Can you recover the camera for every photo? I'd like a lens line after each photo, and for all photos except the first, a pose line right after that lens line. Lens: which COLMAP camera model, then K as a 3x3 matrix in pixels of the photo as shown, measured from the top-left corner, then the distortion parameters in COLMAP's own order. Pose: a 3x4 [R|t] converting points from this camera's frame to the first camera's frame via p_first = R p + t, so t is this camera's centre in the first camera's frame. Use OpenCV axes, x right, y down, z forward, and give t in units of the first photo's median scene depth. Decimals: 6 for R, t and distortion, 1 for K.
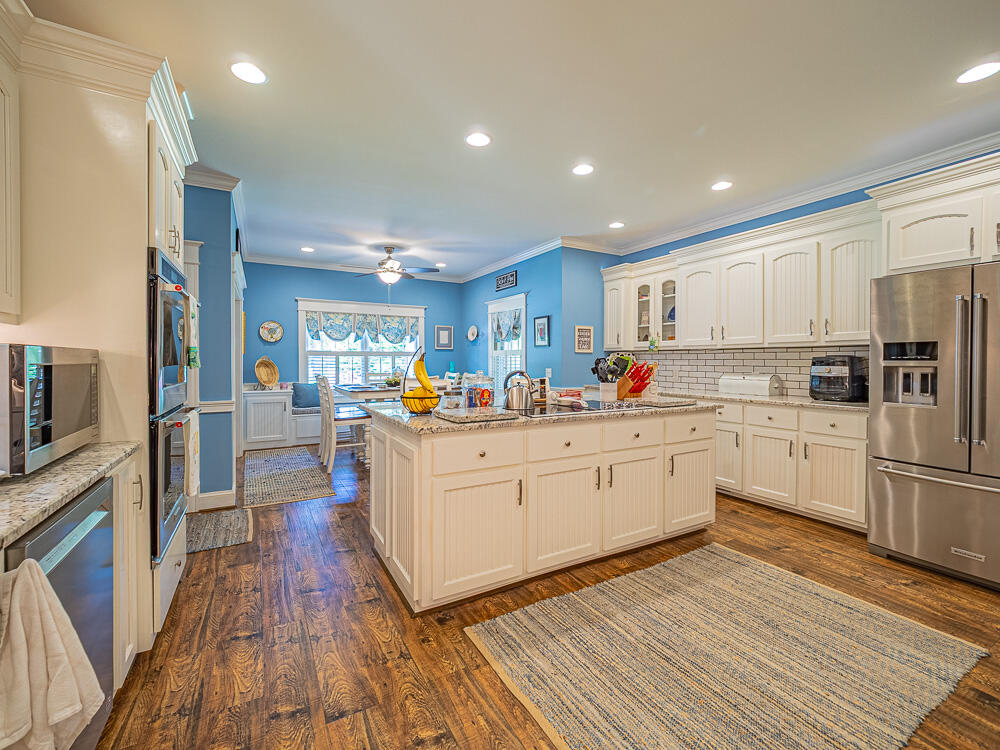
lens RADIAL K [[427.0, 0, 500.5], [0, 427.0, 365.4], [0, 0, 1]] dist [-0.001460, 0.000171]
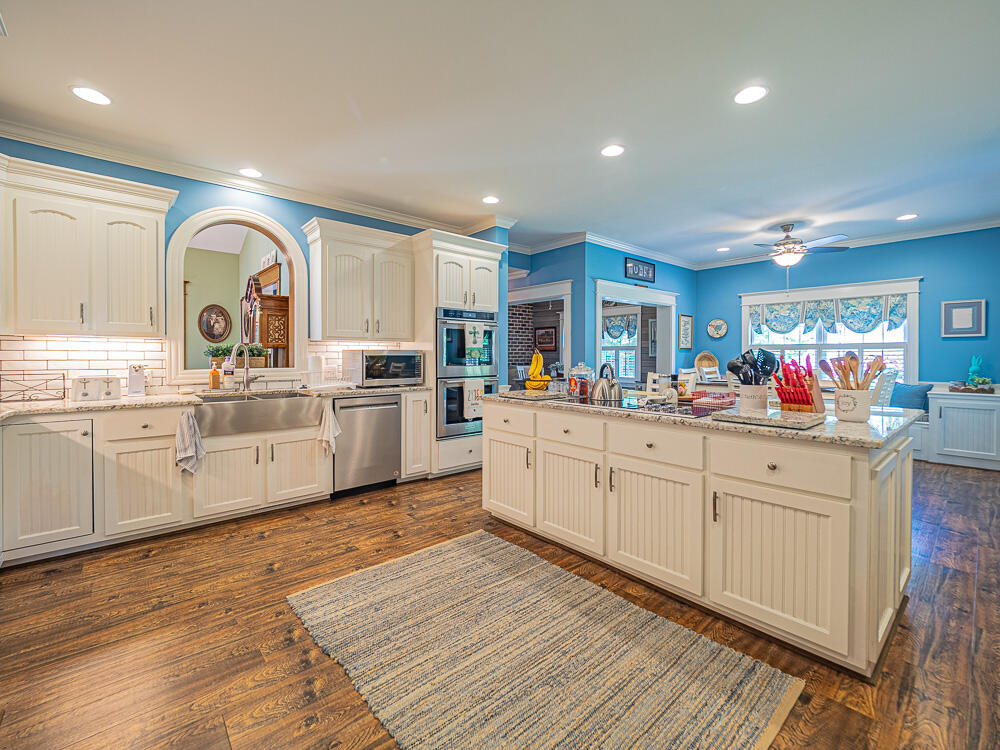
lens RADIAL K [[443.0, 0, 524.7], [0, 443.0, 365.1], [0, 0, 1]] dist [-0.006768, -0.000020]
pose [[0.225854, 0.019576, -0.973964, 1.081156], [-0.011072, 0.999785, 0.017527, 0.002537], [0.974098, 0.006825, 0.226023, 0.581325]]
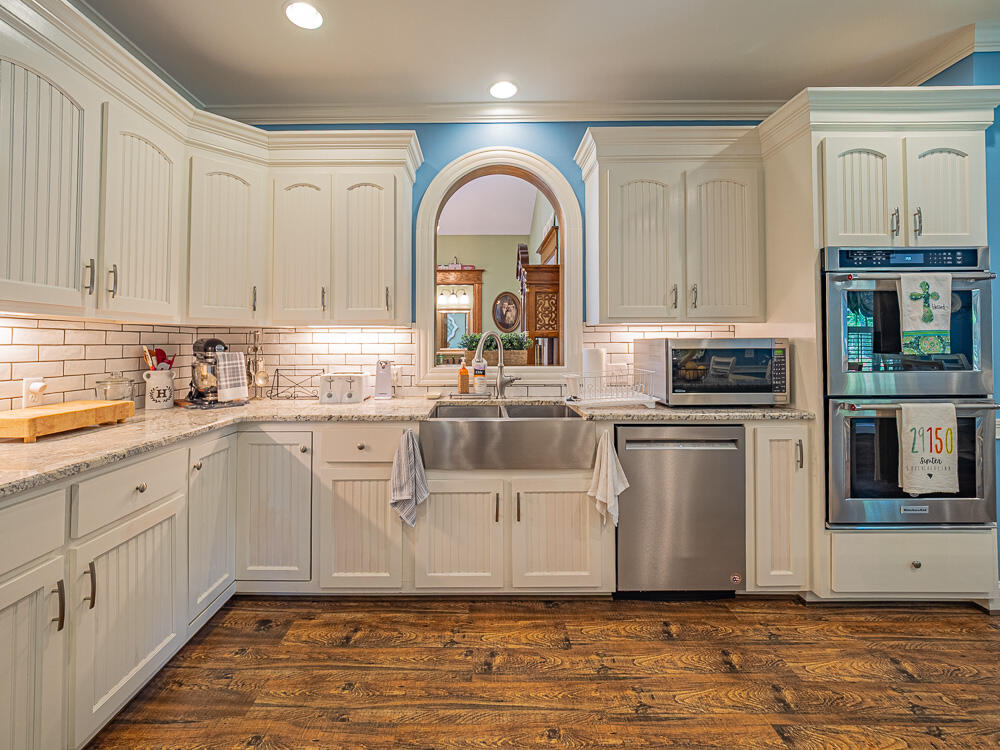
lens RADIAL K [[448.8, 0, 475.4], [0, 448.8, 328.6], [0, 0, 1]] dist [-0.001081, -0.010422]
pose [[-0.507417, -0.030319, -0.861167, 0.436087], [-0.008144, 0.999505, -0.030391, -0.006768], [0.861662, -0.008407, -0.507413, 0.506386]]
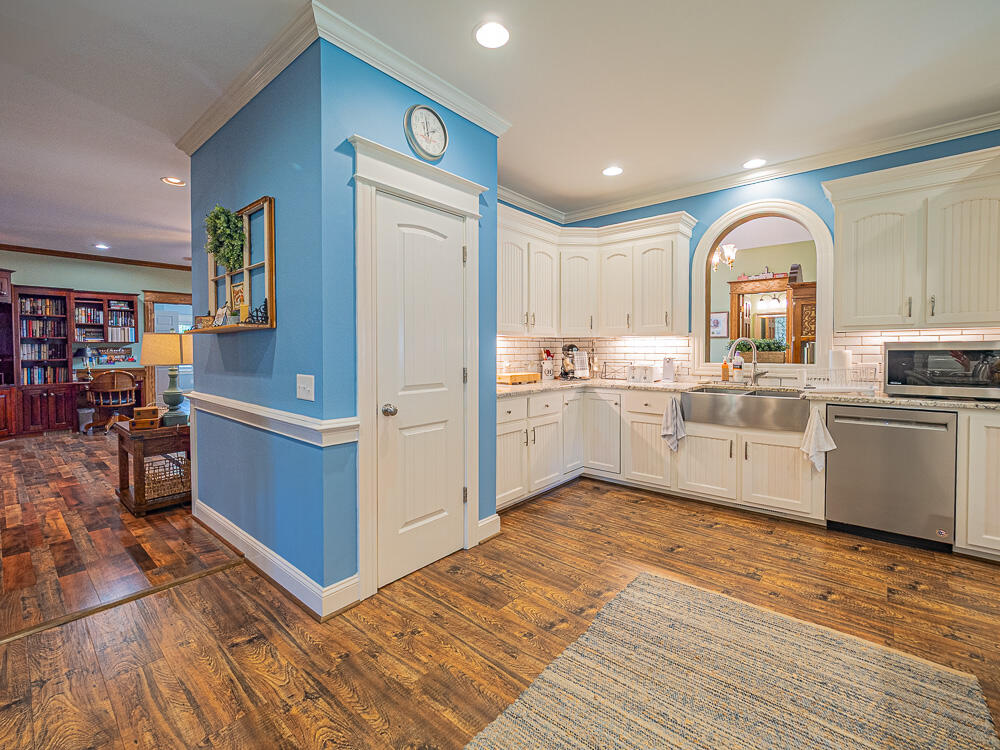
lens RADIAL K [[453.8, 0, 482.7], [0, 453.8, 357.3], [0, 0, 1]] dist [0.004583, 0.000334]
pose [[-0.947451, 0.006252, -0.319838, 0.793125], [-0.003179, 0.999576, 0.028956, -0.009231], [0.319884, 0.028451, -0.947030, 1.109856]]
